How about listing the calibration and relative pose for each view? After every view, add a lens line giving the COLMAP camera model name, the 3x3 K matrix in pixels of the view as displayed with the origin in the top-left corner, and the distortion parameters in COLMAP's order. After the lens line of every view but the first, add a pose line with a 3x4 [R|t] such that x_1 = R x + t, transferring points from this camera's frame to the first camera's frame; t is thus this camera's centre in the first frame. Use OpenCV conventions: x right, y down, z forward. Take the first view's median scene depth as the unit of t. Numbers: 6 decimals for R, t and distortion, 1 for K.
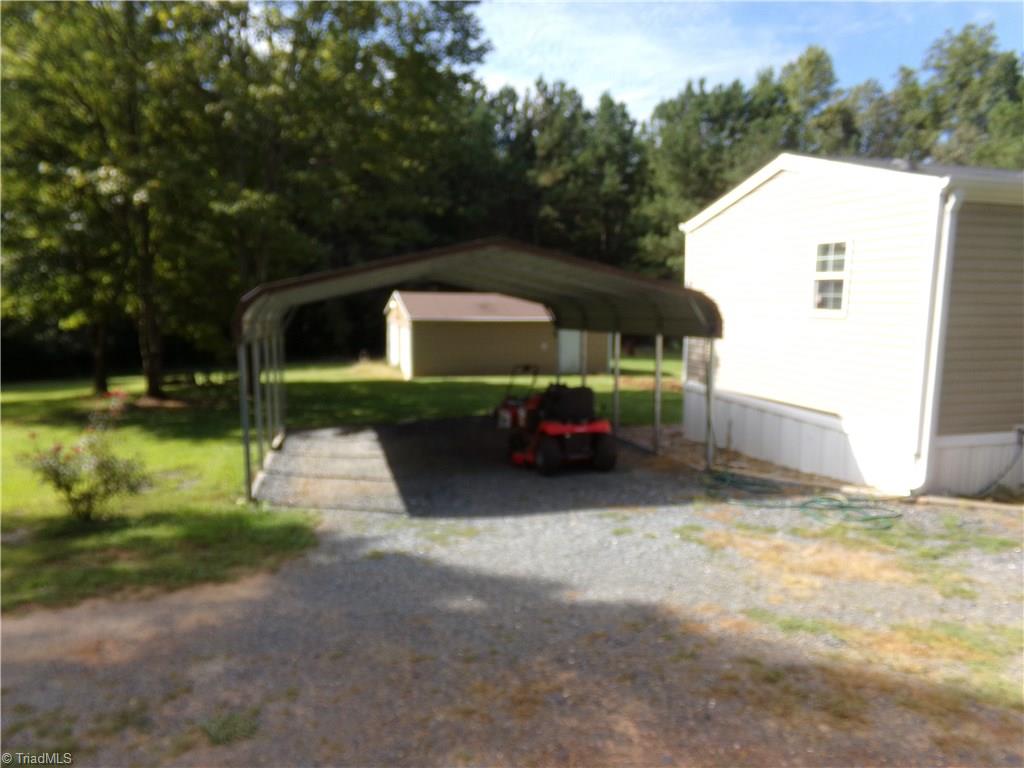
lens RADIAL K [[725.5, 0, 512.0], [0, 725.5, 384.0], [0, 0, 1]] dist [0.006085, 0.003212]
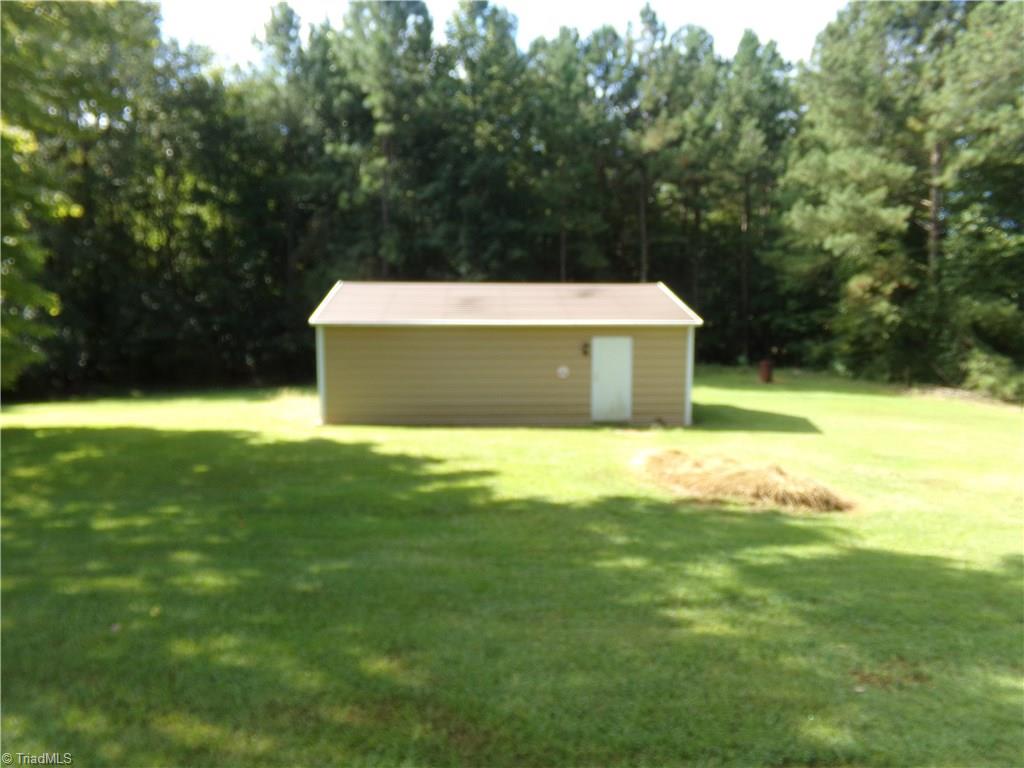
lens RADIAL K [[725.5, 0, 512.0], [0, 725.5, 384.0], [0, 0, 1]] dist [0.006085, 0.003212]
pose [[0.973228, 0.014804, -0.229364, 0.078575], [-0.022578, 0.999255, -0.031307, -0.014125], [0.228730, 0.035647, 0.972837, 0.264812]]
